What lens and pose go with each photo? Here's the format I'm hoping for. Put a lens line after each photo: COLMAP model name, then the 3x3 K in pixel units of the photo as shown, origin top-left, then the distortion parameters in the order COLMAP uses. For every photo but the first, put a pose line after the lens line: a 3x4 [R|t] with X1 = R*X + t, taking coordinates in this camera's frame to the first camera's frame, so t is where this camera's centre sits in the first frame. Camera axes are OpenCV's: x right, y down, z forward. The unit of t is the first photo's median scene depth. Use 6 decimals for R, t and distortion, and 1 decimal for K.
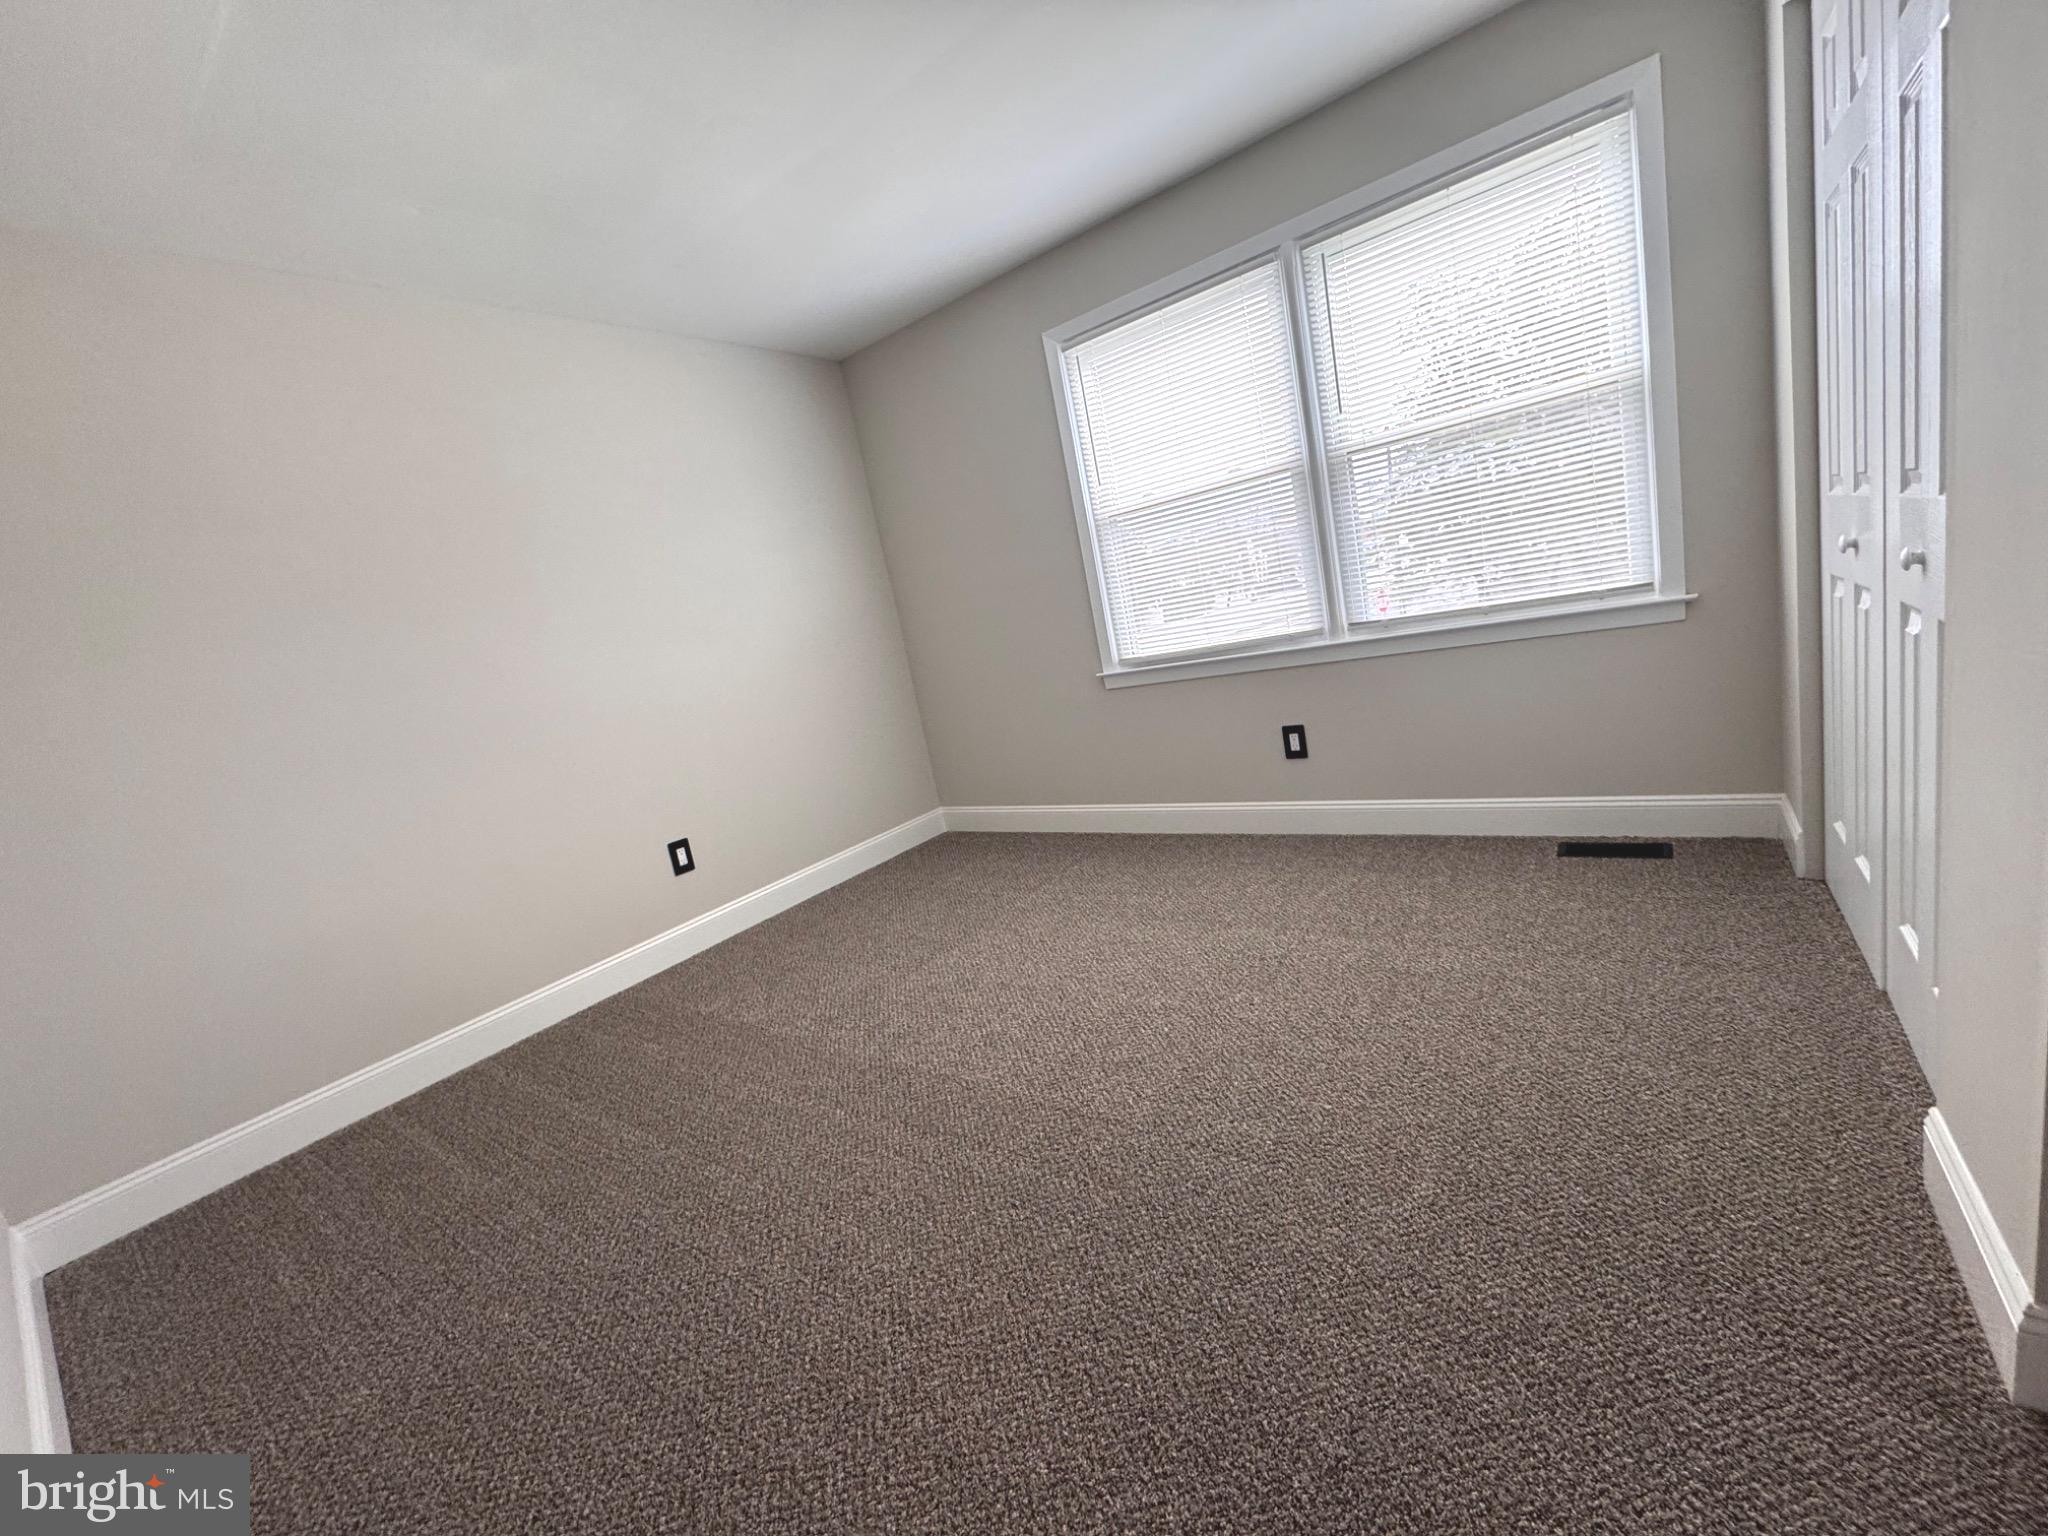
lens RADIAL K [[816.8, 0, 1017.2], [0, 816.8, 765.6], [0, 0, 1]] dist [-0.002569, 0.000190]
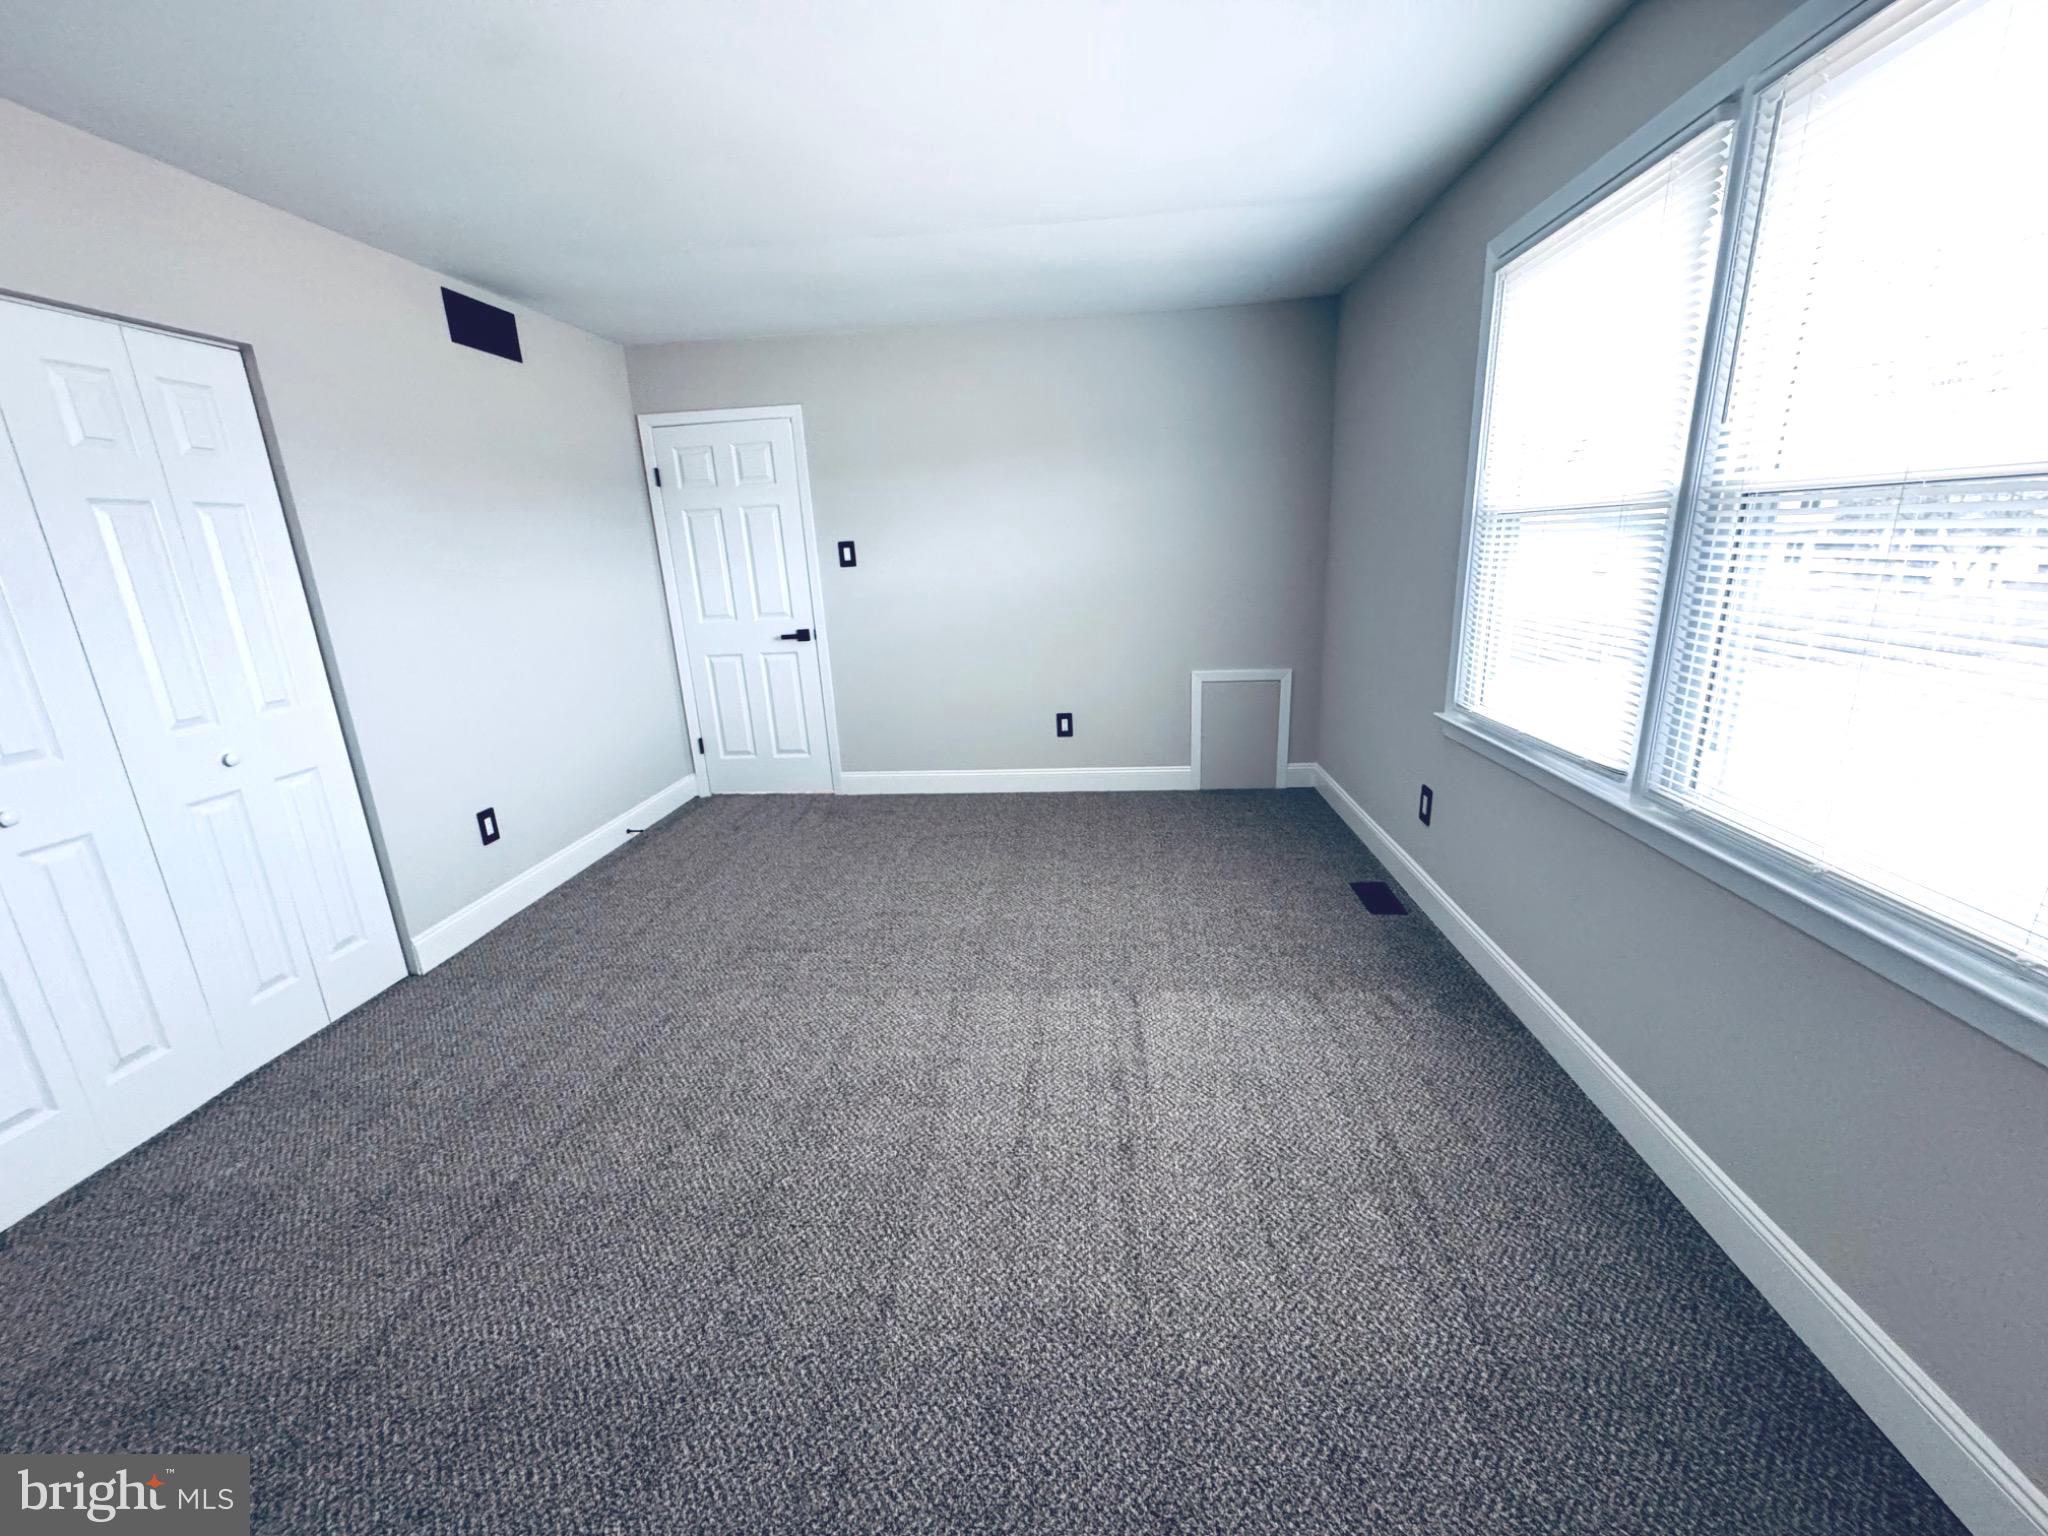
lens RADIAL K [[816.8, 0, 1022.5], [0, 816.8, 769.6], [0, 0, 1]] dist [-0.002569, 0.000190]
pose [[0.508732, 0.412995, -0.755398, 0.758582], [-0.254061, 0.910369, 0.326621, -0.323692], [0.822584, 0.025754, 0.568060, 0.367525]]
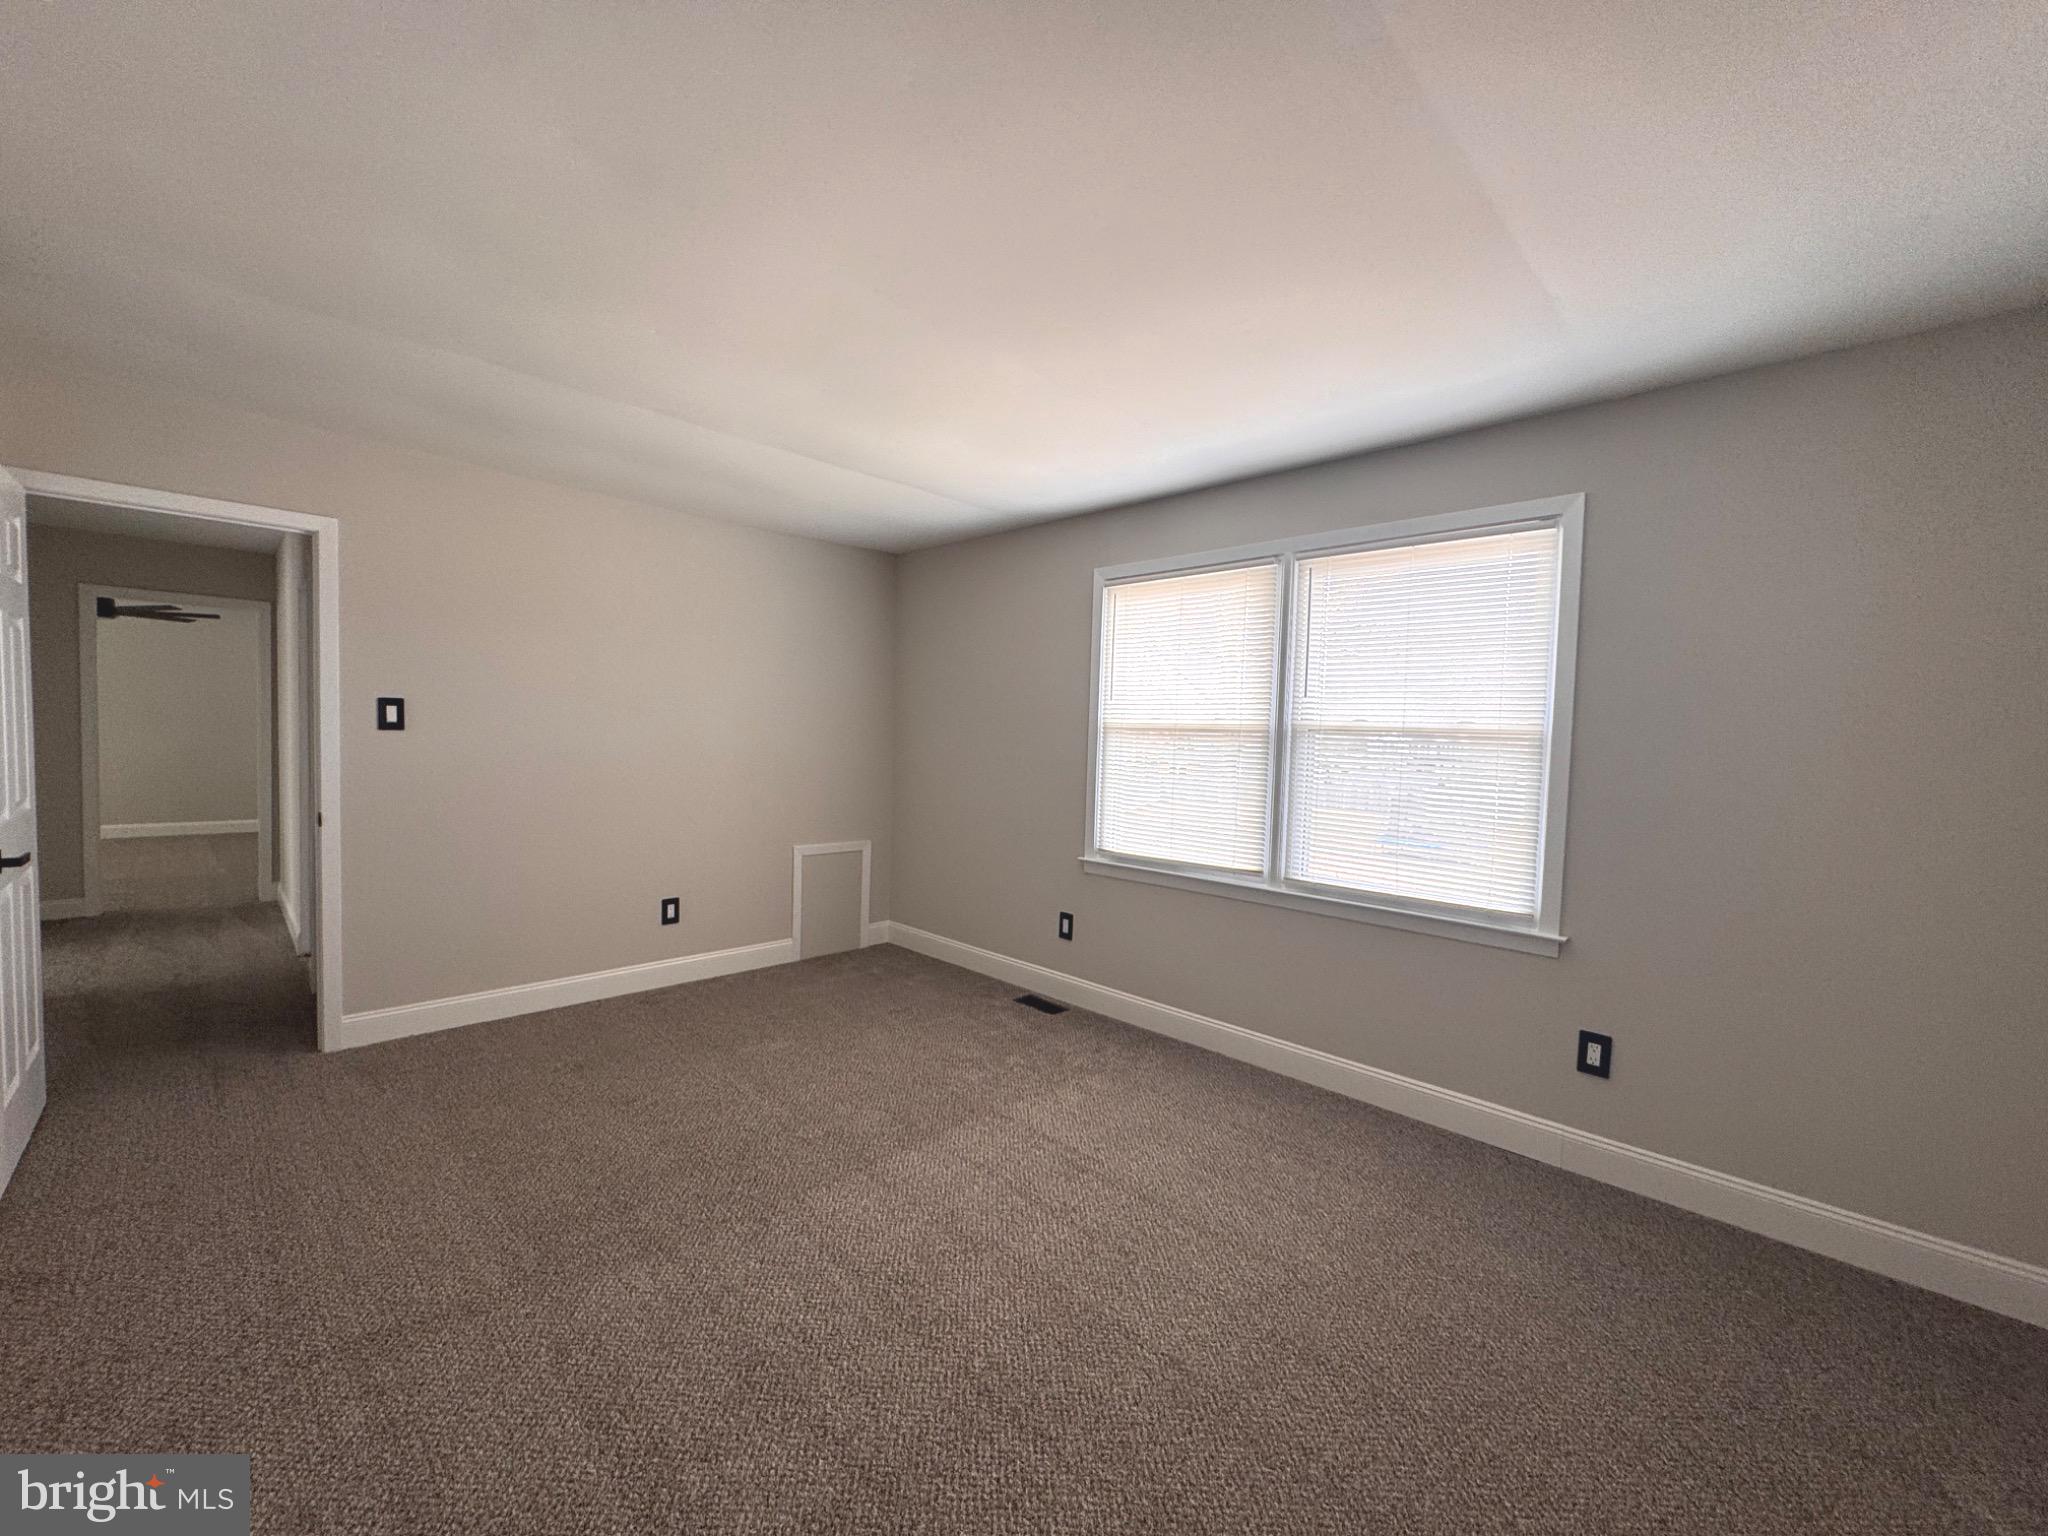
lens RADIAL K [[816.8, 0, 1028.8], [0, 816.8, 765.1], [0, 0, 1]] dist [-0.002569, 0.000190]
pose [[0.957965, 0.252053, -0.137008, 0.232243], [-0.271200, 0.951390, -0.145971, -0.075349], [0.093556, 0.176992, 0.979756, -0.171511]]
